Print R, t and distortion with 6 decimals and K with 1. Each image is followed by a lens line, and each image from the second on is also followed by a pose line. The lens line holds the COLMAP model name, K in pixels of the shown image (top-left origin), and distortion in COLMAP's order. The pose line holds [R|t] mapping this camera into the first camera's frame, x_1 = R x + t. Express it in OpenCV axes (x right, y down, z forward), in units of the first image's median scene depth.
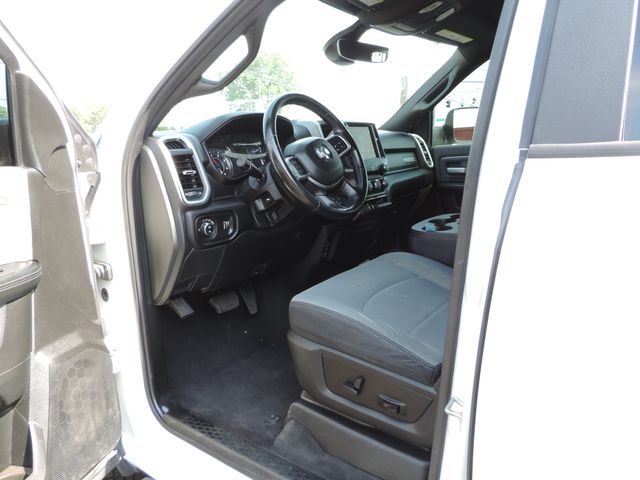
lens RADIAL K [[450.3, 0, 320.0], [0, 450.3, 240.0], [0, 0, 1]] dist [-0.011565, -0.005967]
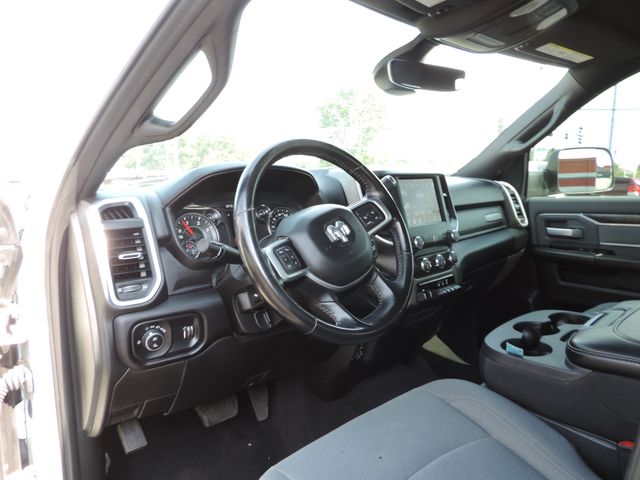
lens RADIAL K [[450.3, 0, 320.0], [0, 450.3, 240.0], [0, 0, 1]] dist [-0.011565, -0.005967]
pose [[0.980510, 0.054864, -0.188651, 0.083327], [-0.065440, 0.996588, -0.050291, -0.121264], [0.185248, 0.061656, 0.980756, 0.303916]]
